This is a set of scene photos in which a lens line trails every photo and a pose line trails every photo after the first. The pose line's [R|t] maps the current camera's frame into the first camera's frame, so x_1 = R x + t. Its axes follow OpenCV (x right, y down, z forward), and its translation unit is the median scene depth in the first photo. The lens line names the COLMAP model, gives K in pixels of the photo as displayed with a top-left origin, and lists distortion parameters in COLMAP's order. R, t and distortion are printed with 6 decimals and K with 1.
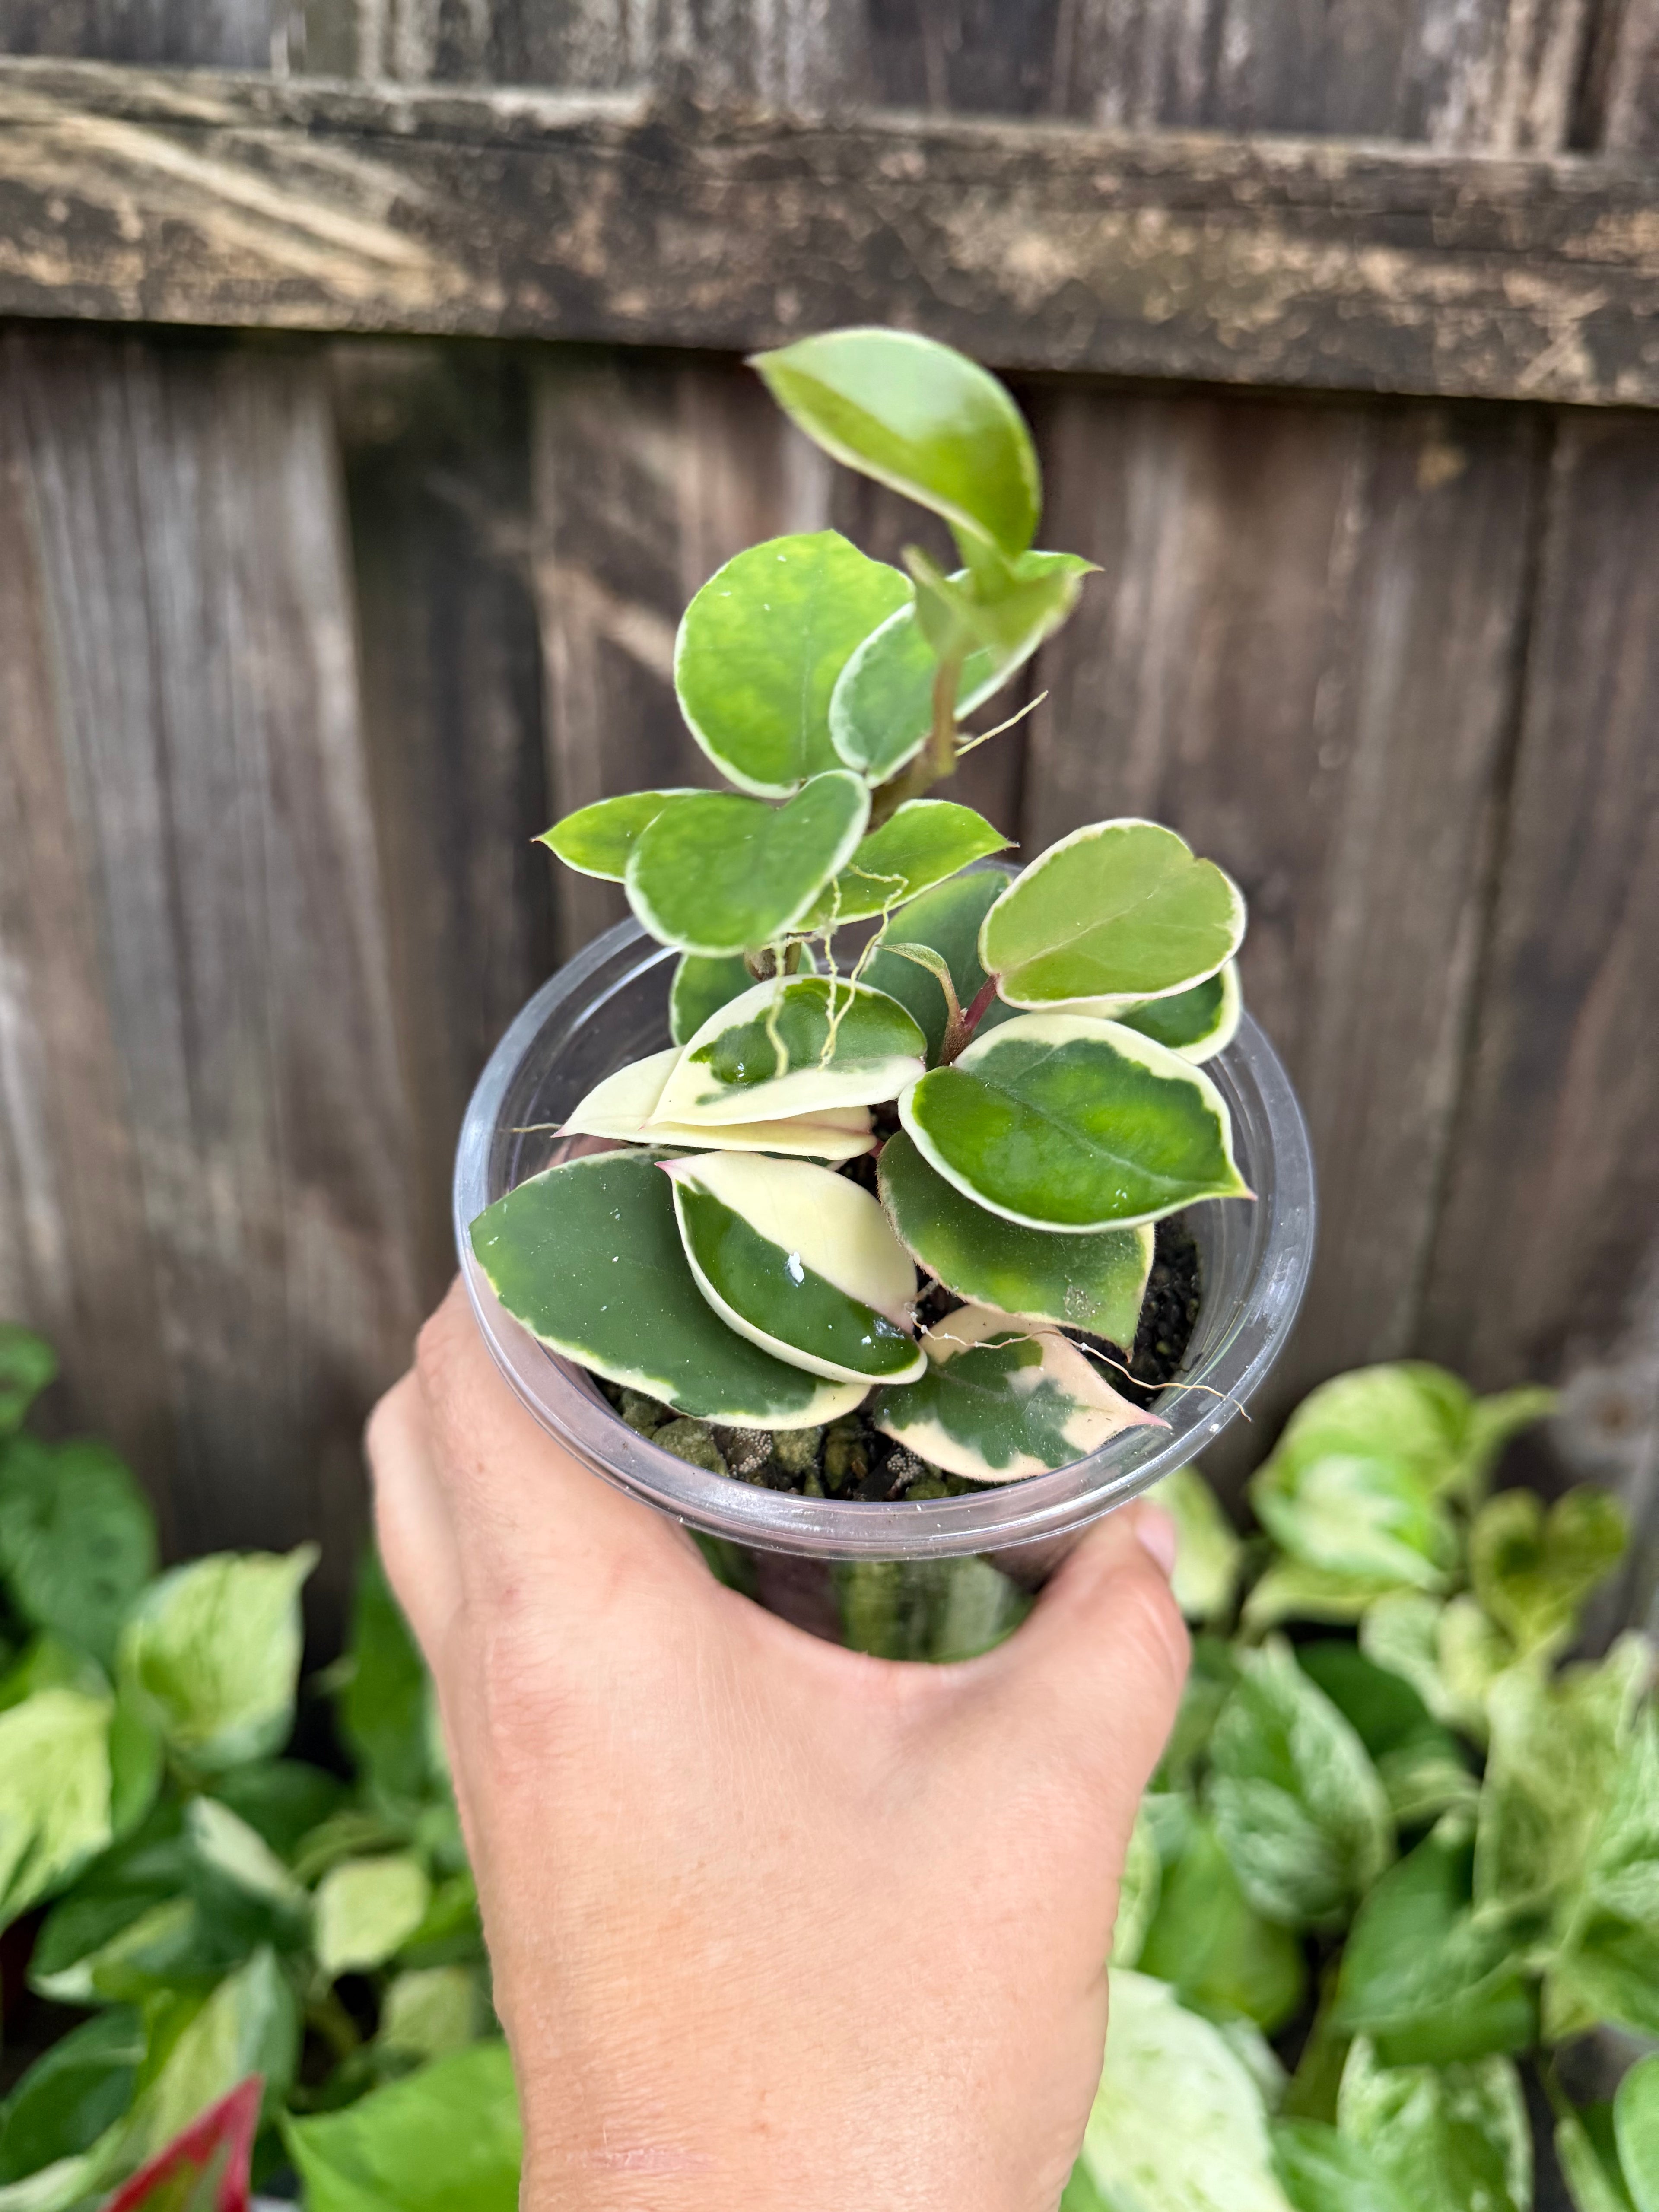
lens RADIAL K [[1809.3, 0, 862.5], [0, 1809.3, 1154.2], [0, 0, 1]] dist [-0.058460, 0.005866]
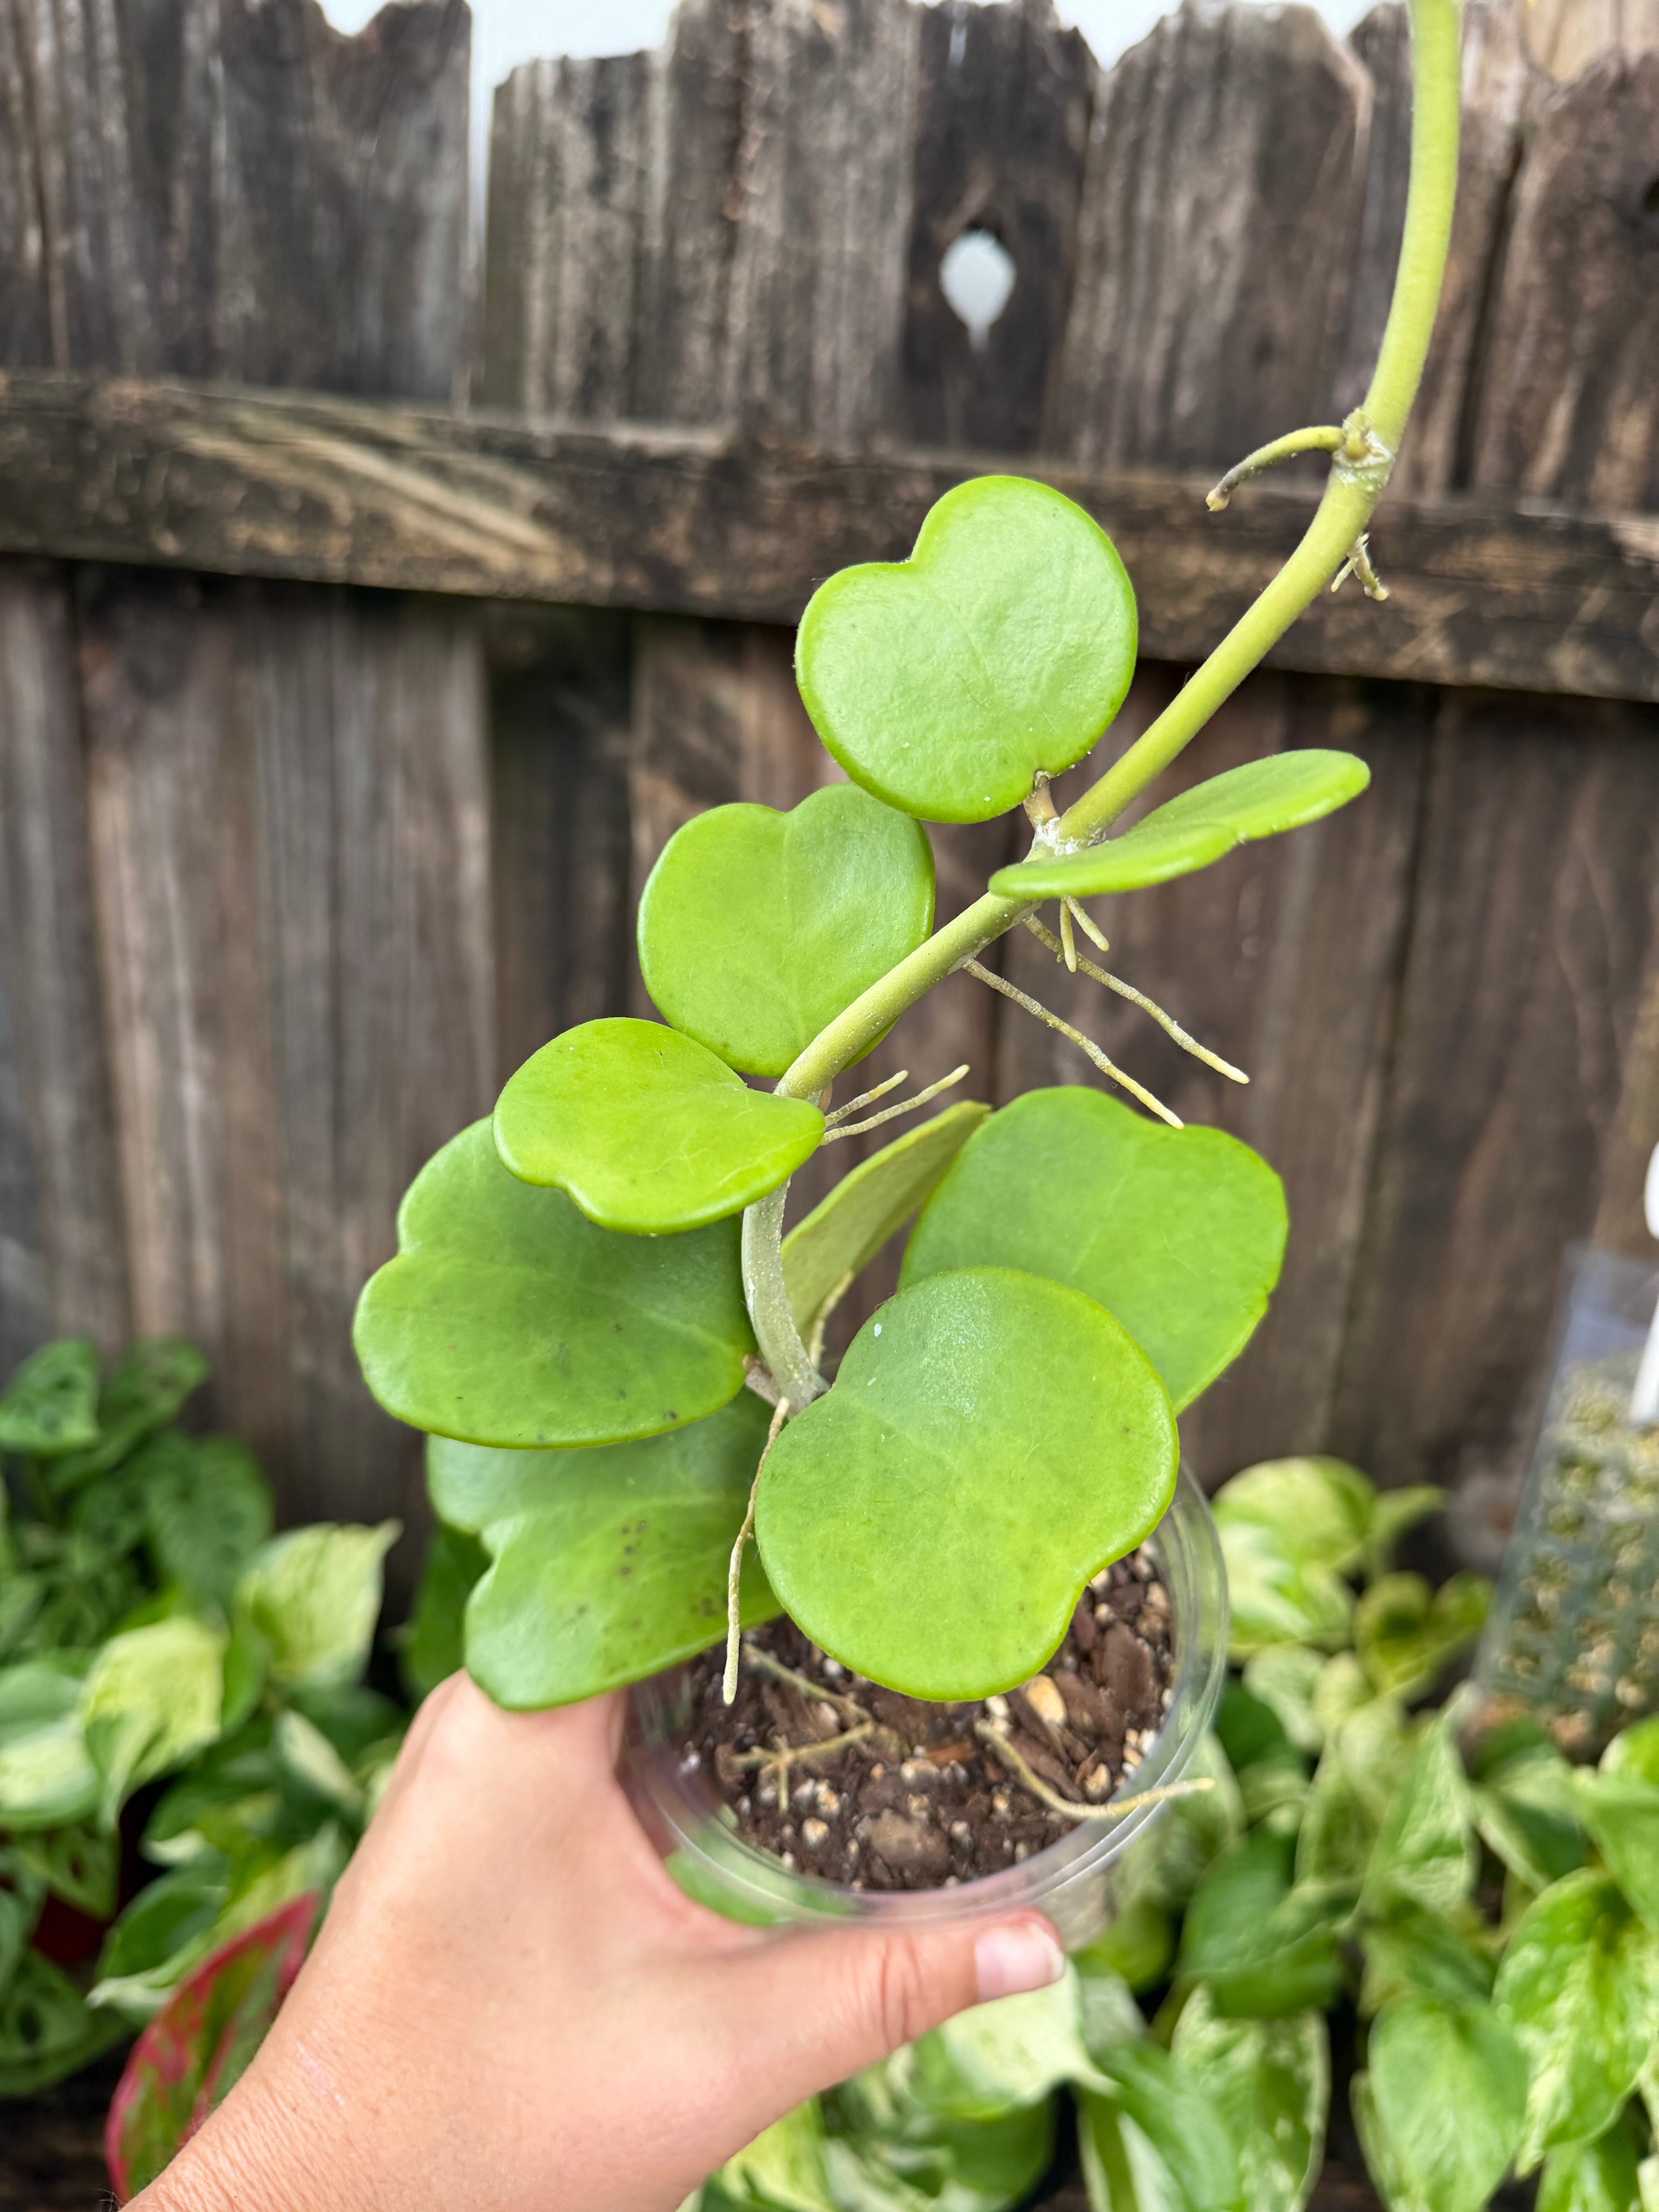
lens RADIAL K [[1715.5, 0, 831.7], [0, 1715.5, 1141.9], [0, 0, 1]] dist [-0.035477, -0.008780]
pose [[0.995227, 0.059272, -0.077520, 0.081977], [-0.065650, 0.994427, -0.082498, 0.033034], [0.072198, 0.087194, 0.993572, -0.210677]]
